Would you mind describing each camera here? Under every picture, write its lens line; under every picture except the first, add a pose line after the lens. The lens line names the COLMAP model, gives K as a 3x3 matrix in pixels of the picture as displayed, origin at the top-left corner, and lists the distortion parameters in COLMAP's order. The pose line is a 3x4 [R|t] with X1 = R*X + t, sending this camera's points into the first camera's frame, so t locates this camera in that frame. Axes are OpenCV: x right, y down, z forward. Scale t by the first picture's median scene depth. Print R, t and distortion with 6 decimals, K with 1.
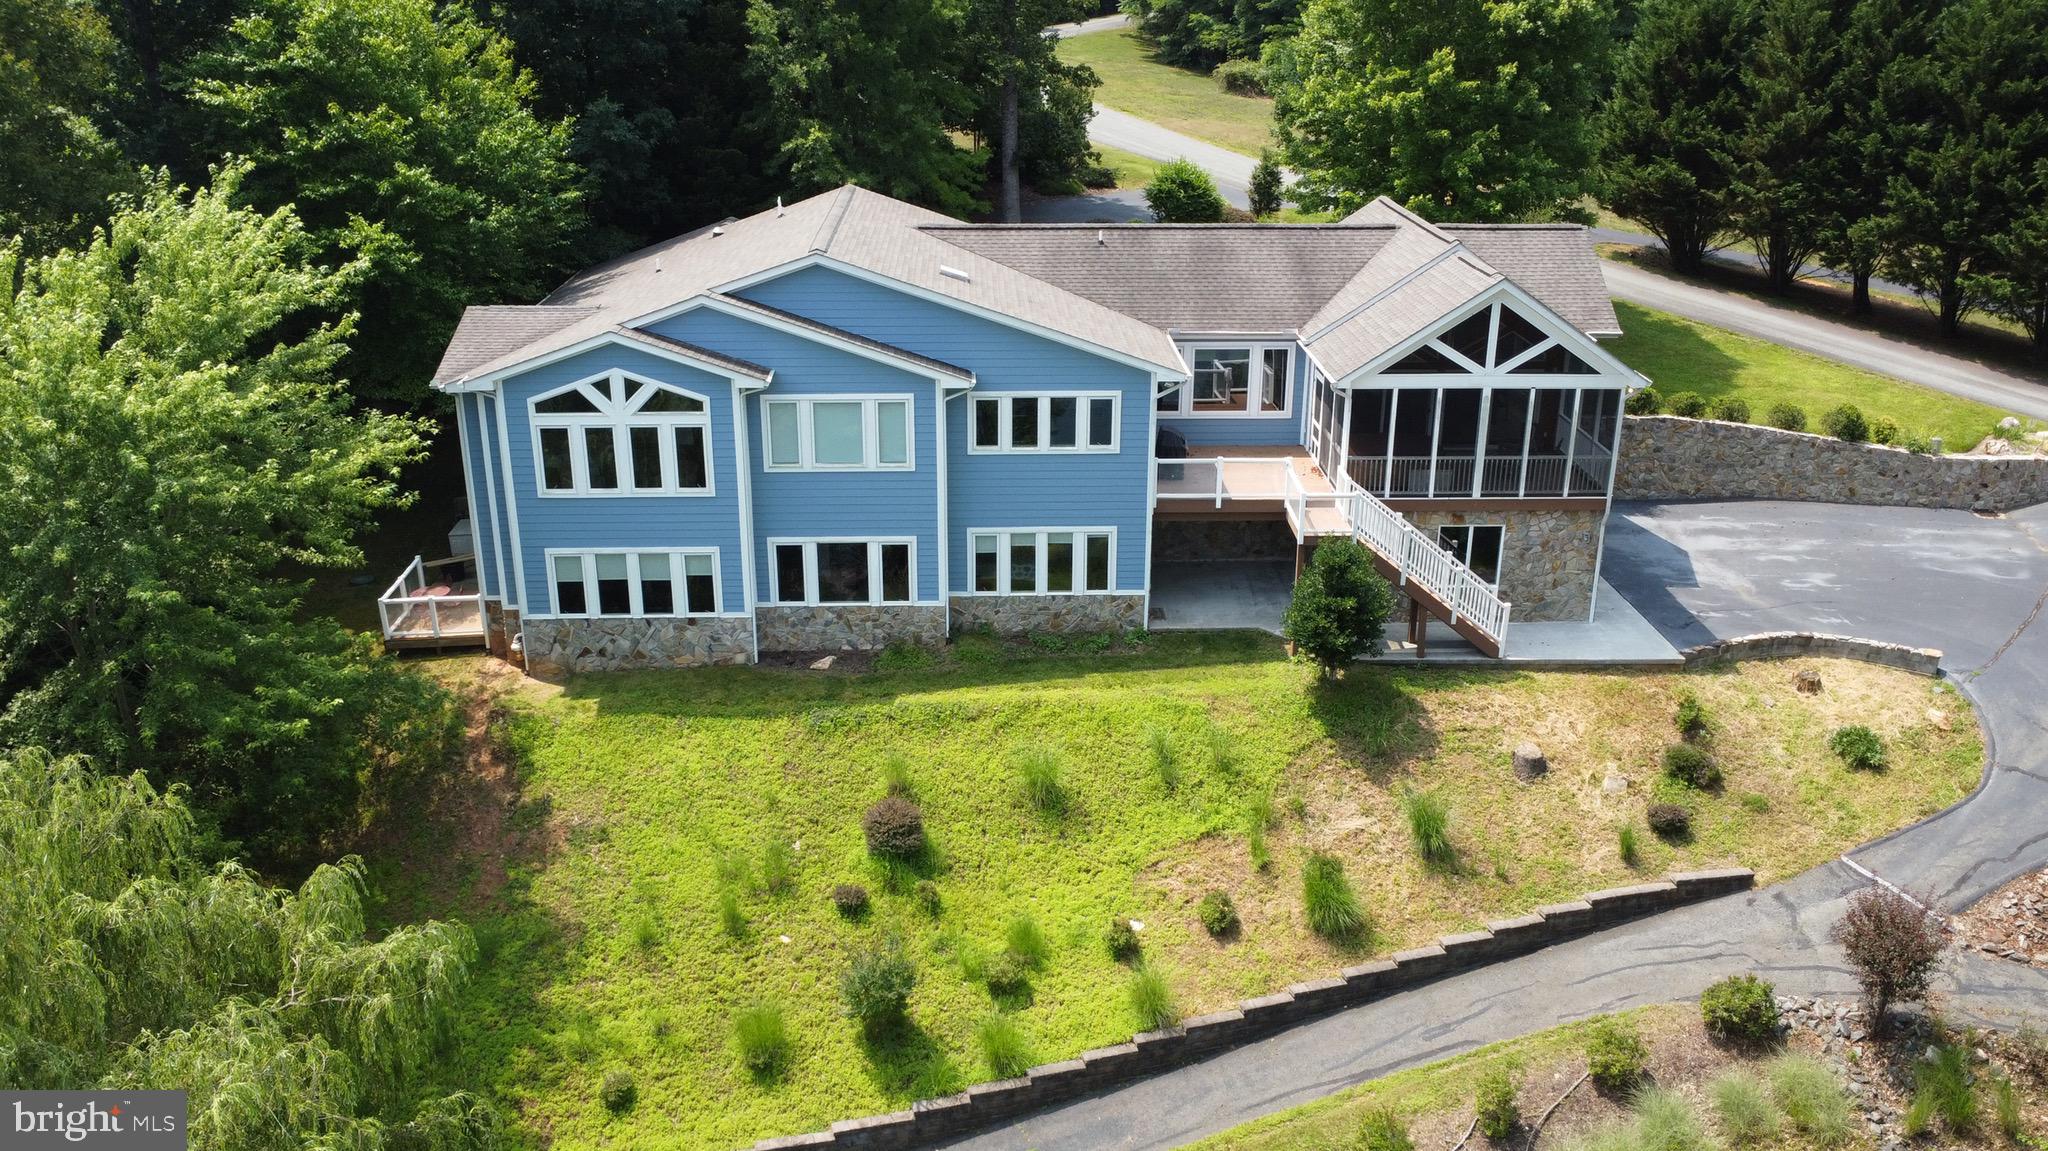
lens RADIAL K [[1690.9, 0, 1020.5], [0, 1690.9, 626.0], [0, 0, 1]] dist [-0.013234, -0.007070]
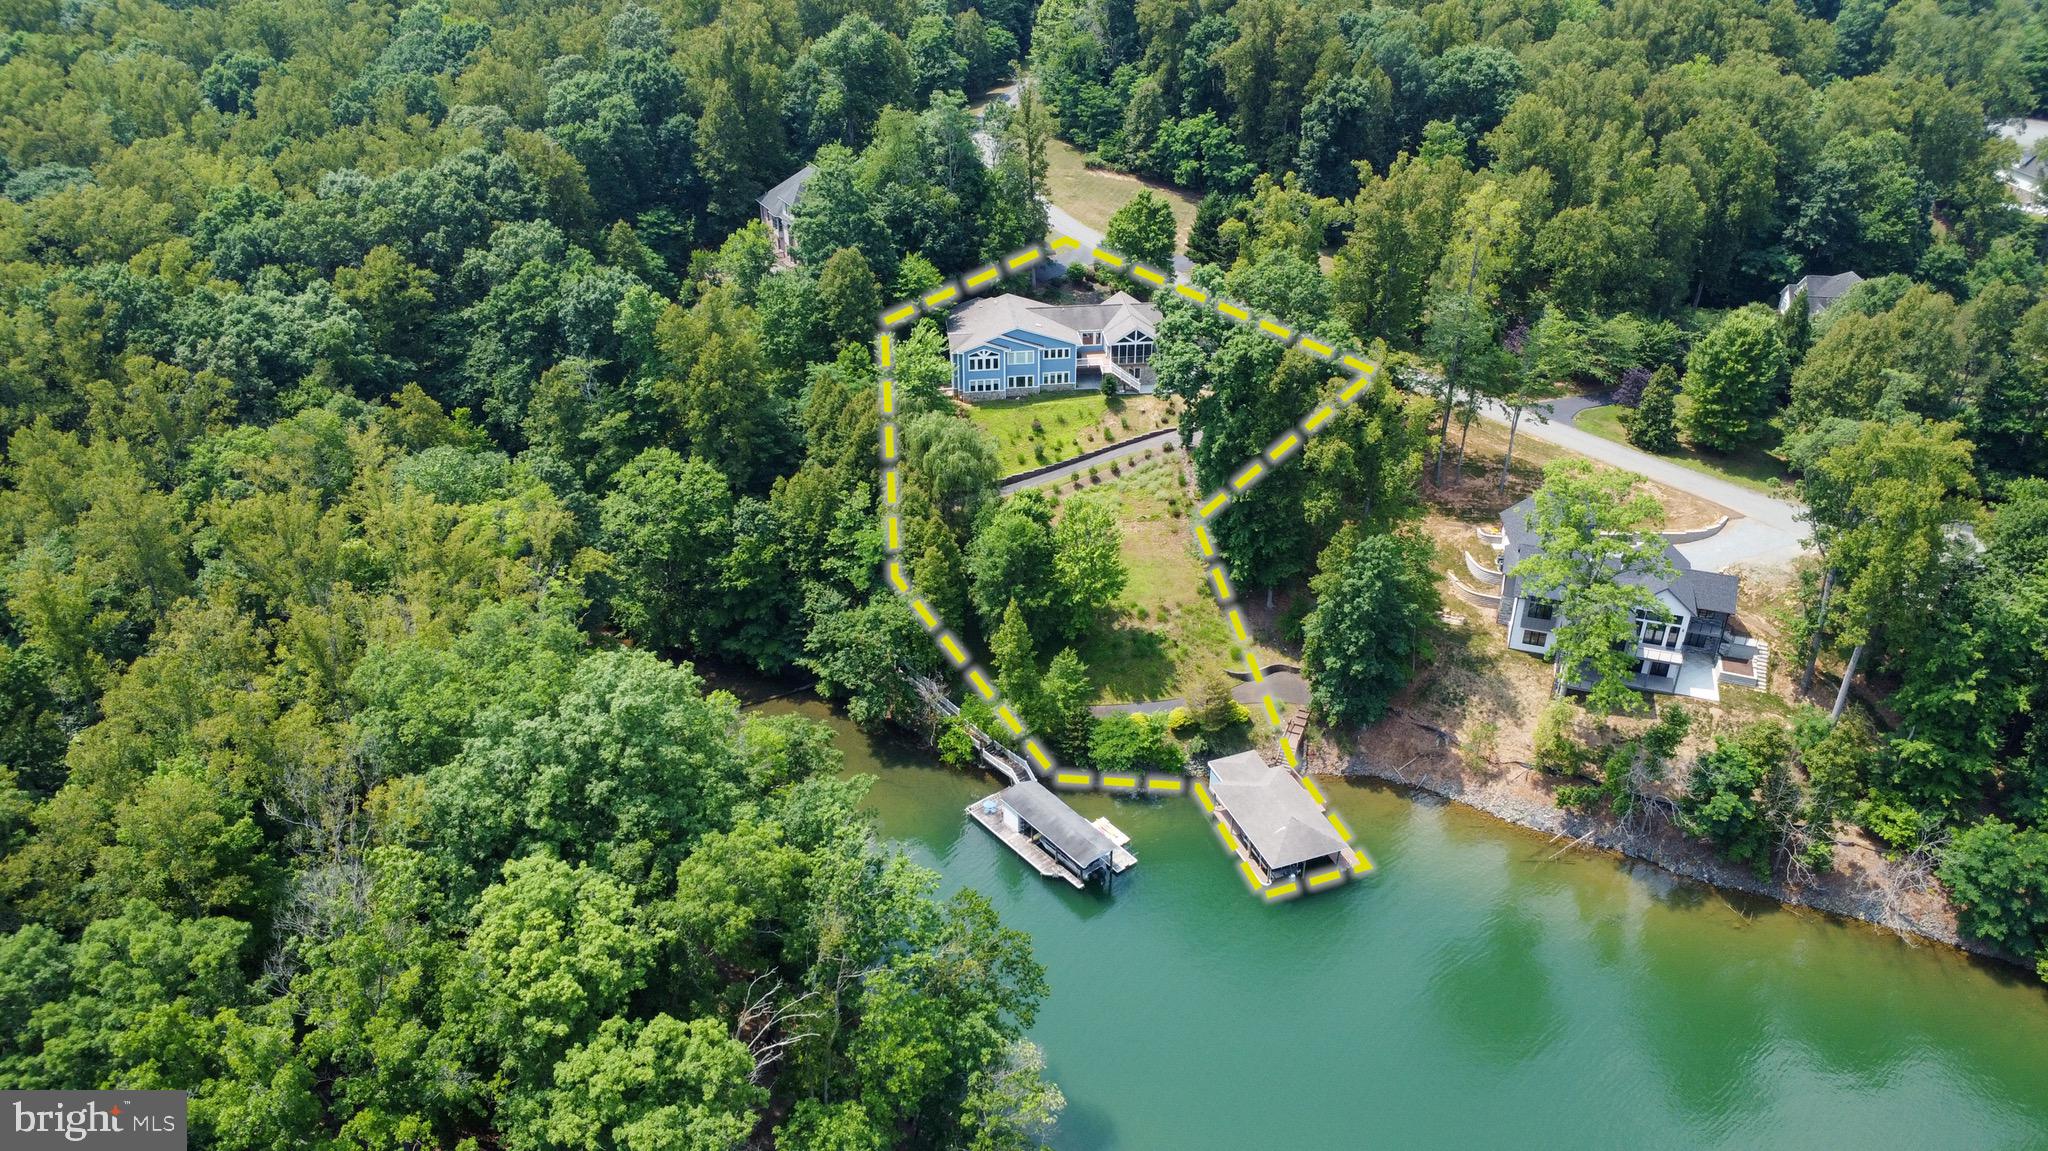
lens RADIAL K [[1490.7, 0, 1024.0], [0, 1490.7, 575.5], [0, 0, 1]] dist [-0.017506, -0.028387]
pose [[0.996561, -0.046917, 0.068296, -0.466192], [0.034742, 0.984894, 0.169636, -0.238642], [-0.075223, -0.166679, 0.983138, -3.969245]]
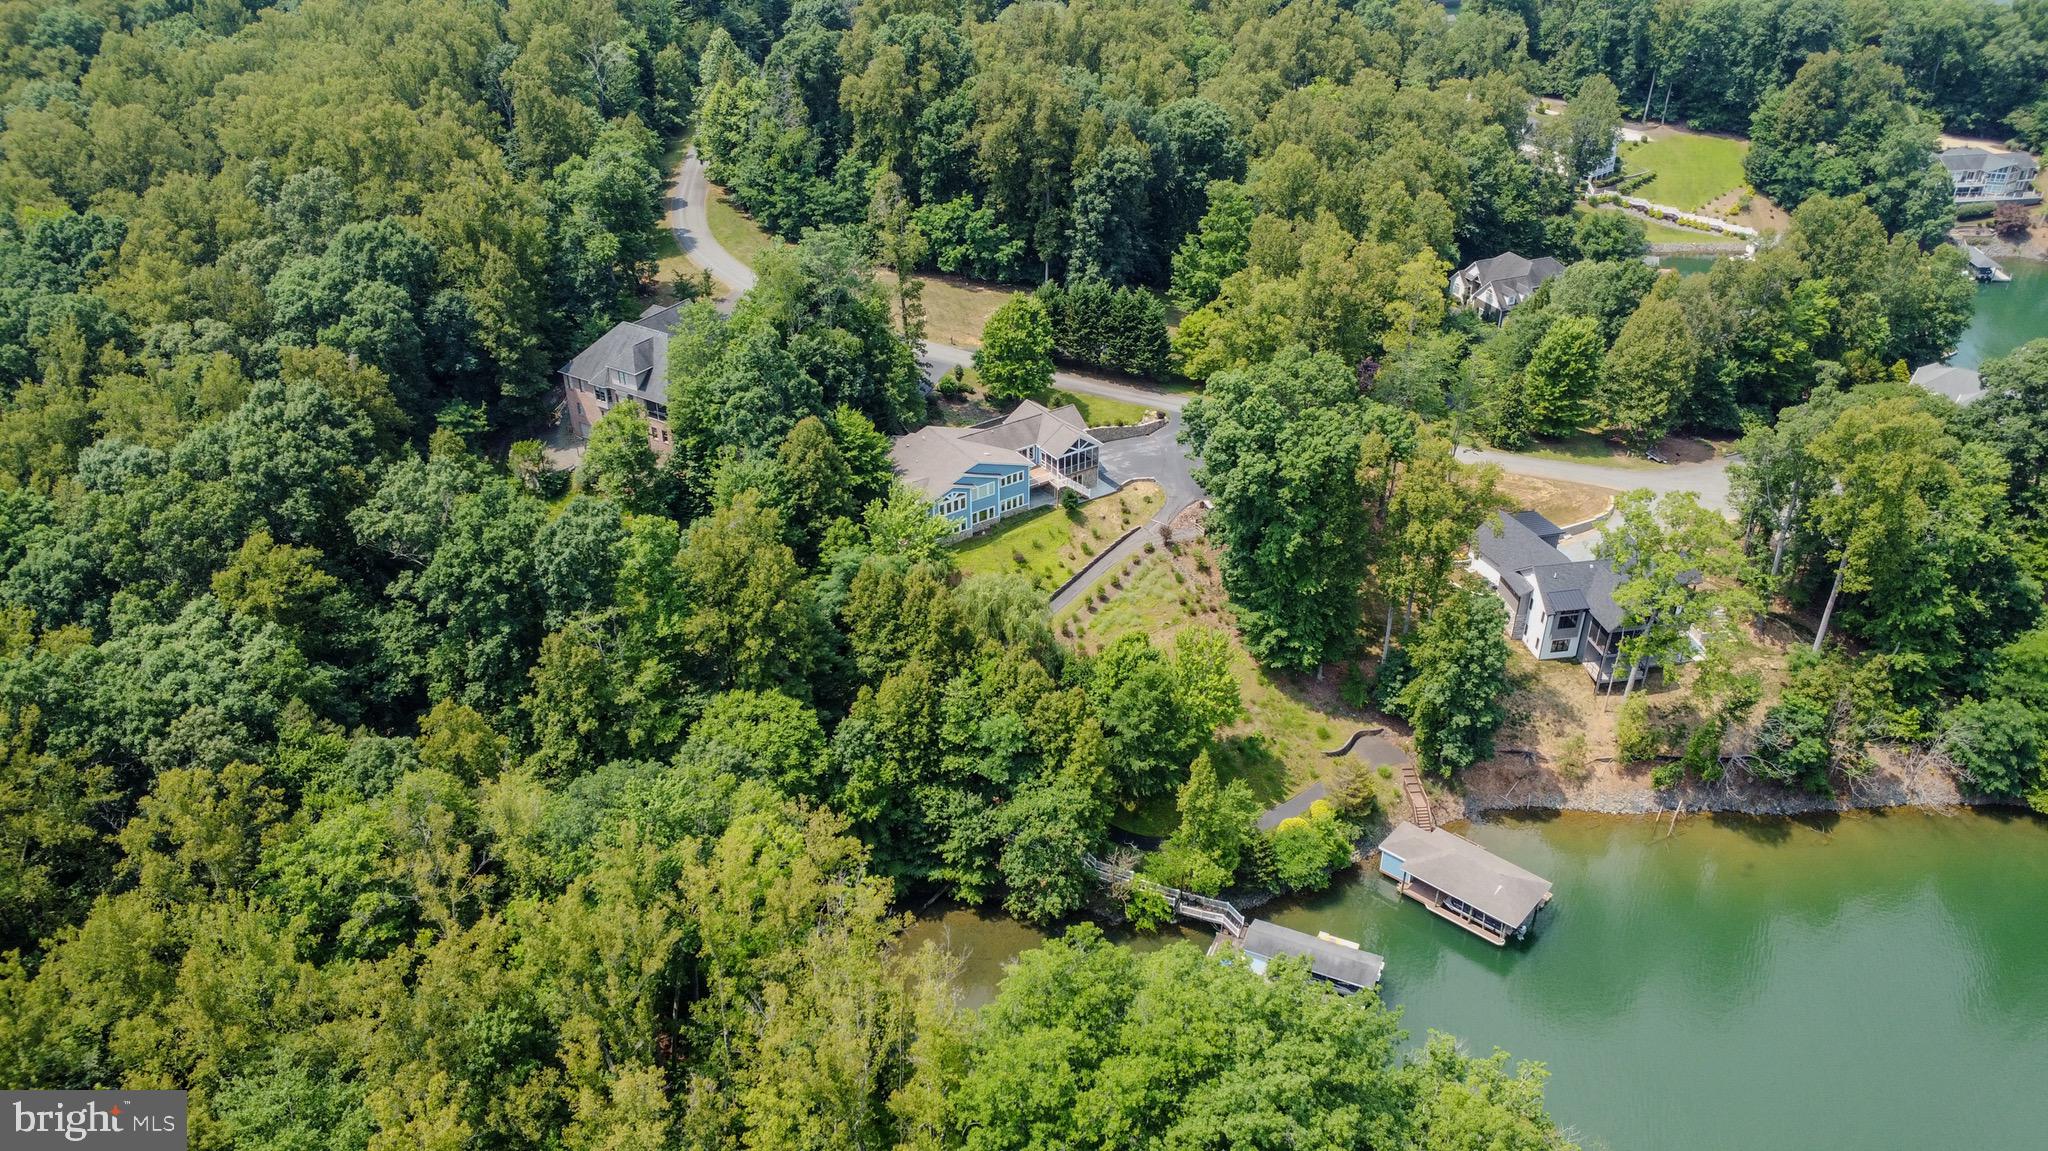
lens RADIAL K [[1490.7, 0, 1024.0], [0, 1490.7, 575.5], [0, 0, 1]] dist [-0.017506, -0.028387]
pose [[0.845987, -0.280887, 0.453220, -2.206166], [0.200792, 0.955247, 0.217222, -0.856632], [-0.493952, -0.092764, 0.864527, -3.170833]]
